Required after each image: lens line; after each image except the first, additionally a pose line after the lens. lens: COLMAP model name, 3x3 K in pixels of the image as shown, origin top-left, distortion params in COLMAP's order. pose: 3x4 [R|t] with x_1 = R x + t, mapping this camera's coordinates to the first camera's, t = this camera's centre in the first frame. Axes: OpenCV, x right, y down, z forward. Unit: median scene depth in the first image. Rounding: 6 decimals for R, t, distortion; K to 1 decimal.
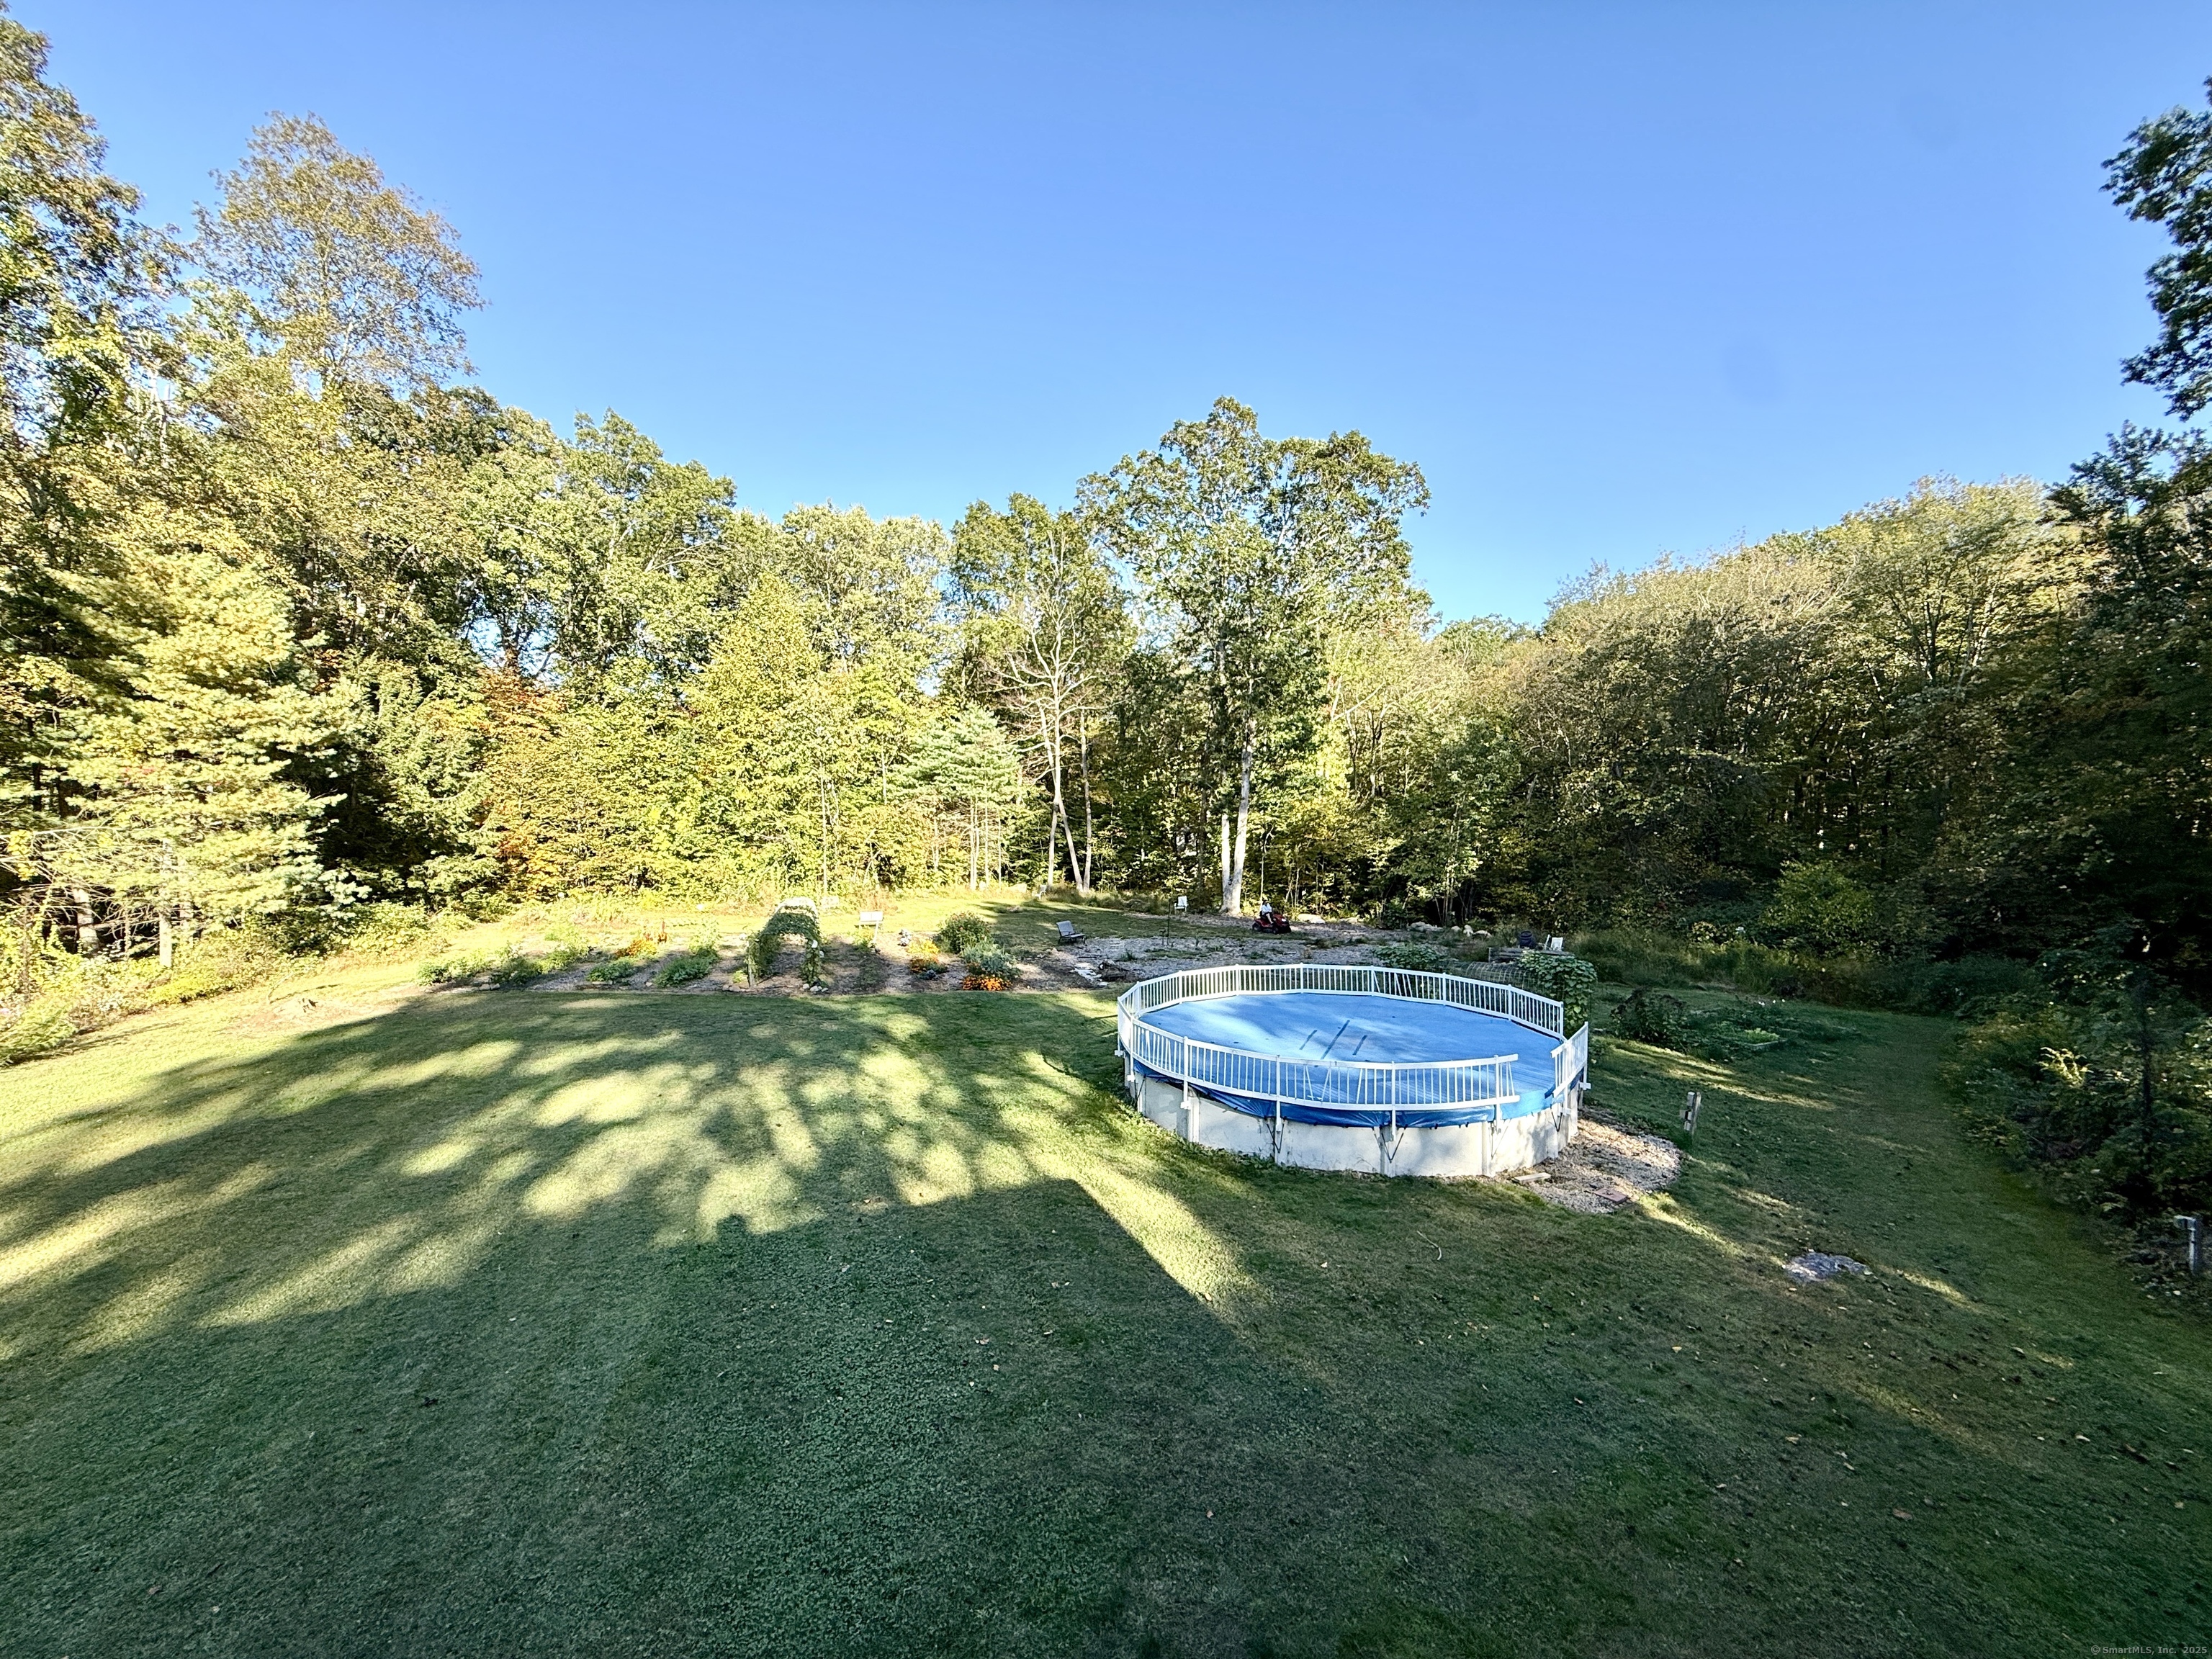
lens RADIAL K [[875.9, 0, 1096.4], [0, 875.9, 824.5], [0, 0, 1]] dist [-0.001209, 0.000271]
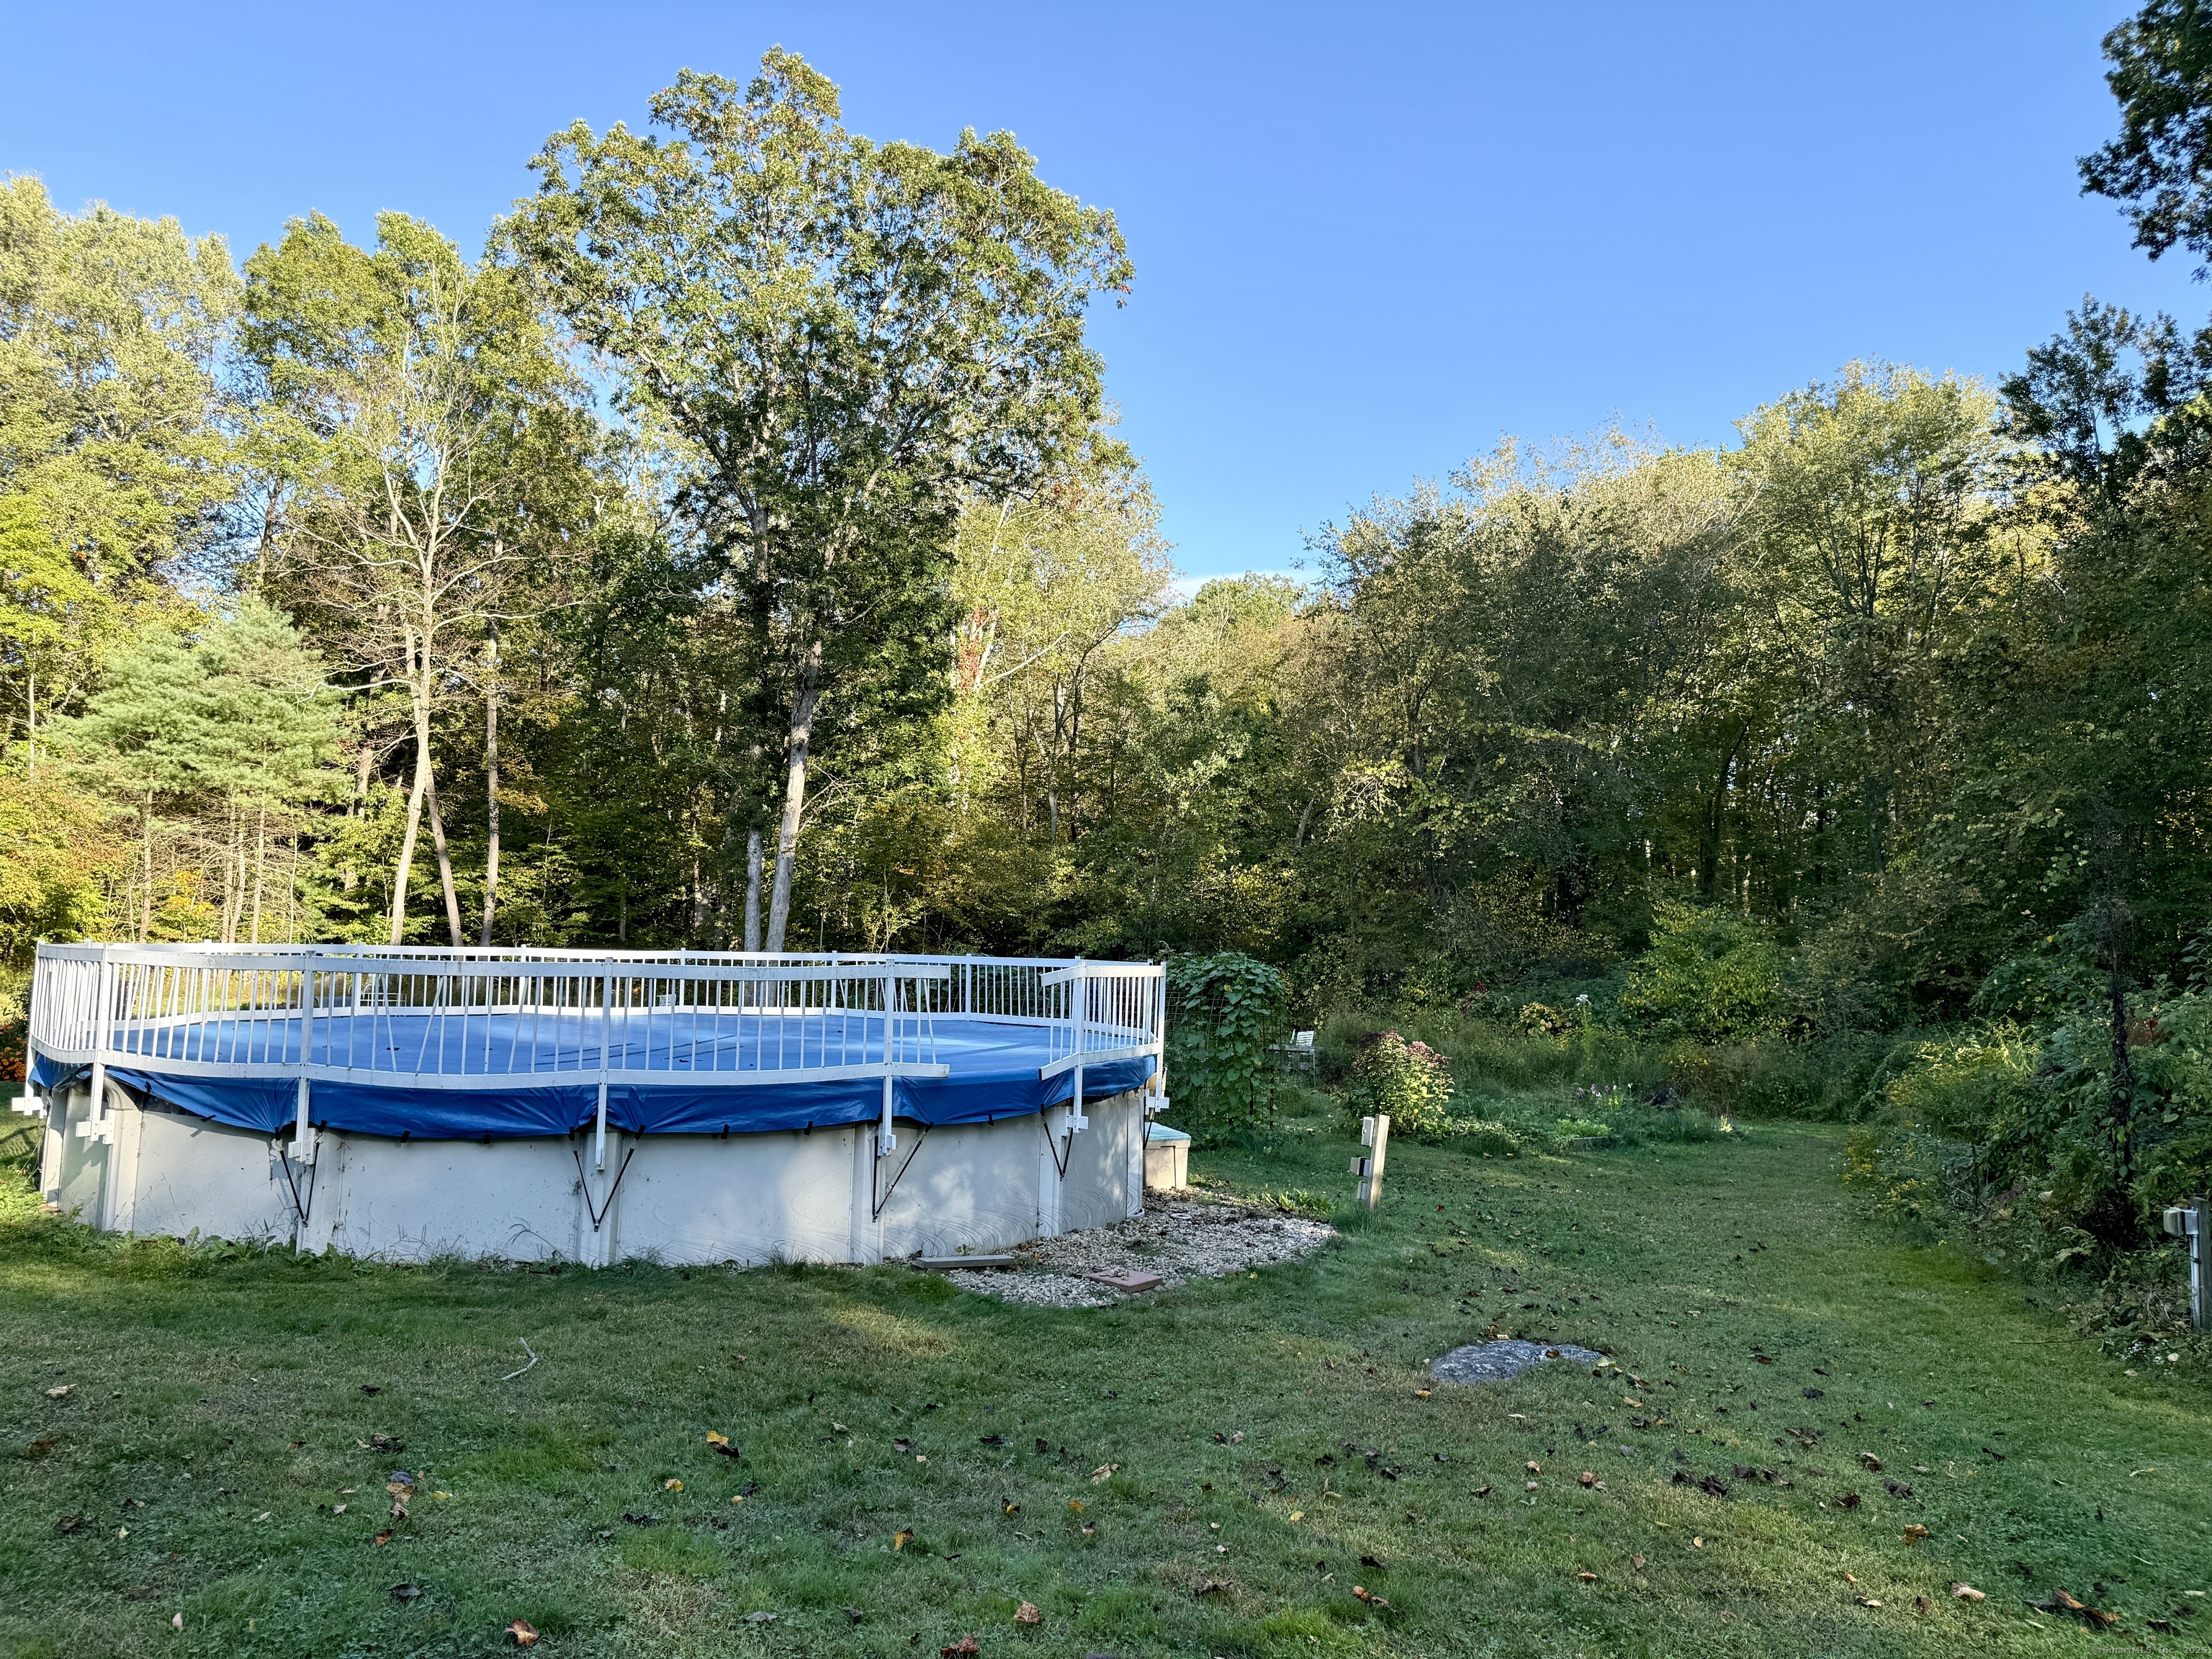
lens RADIAL K [[1525.3, 0, 1116.7], [0, 1525.3, 866.6], [0, 0, 1]] dist [0.001183, -0.005625]
pose [[0.959238, 0.047195, 0.278630, 0.163254], [-0.024426, 0.996113, -0.084632, 0.126085], [-0.281541, 0.074376, 0.956662, 0.129572]]
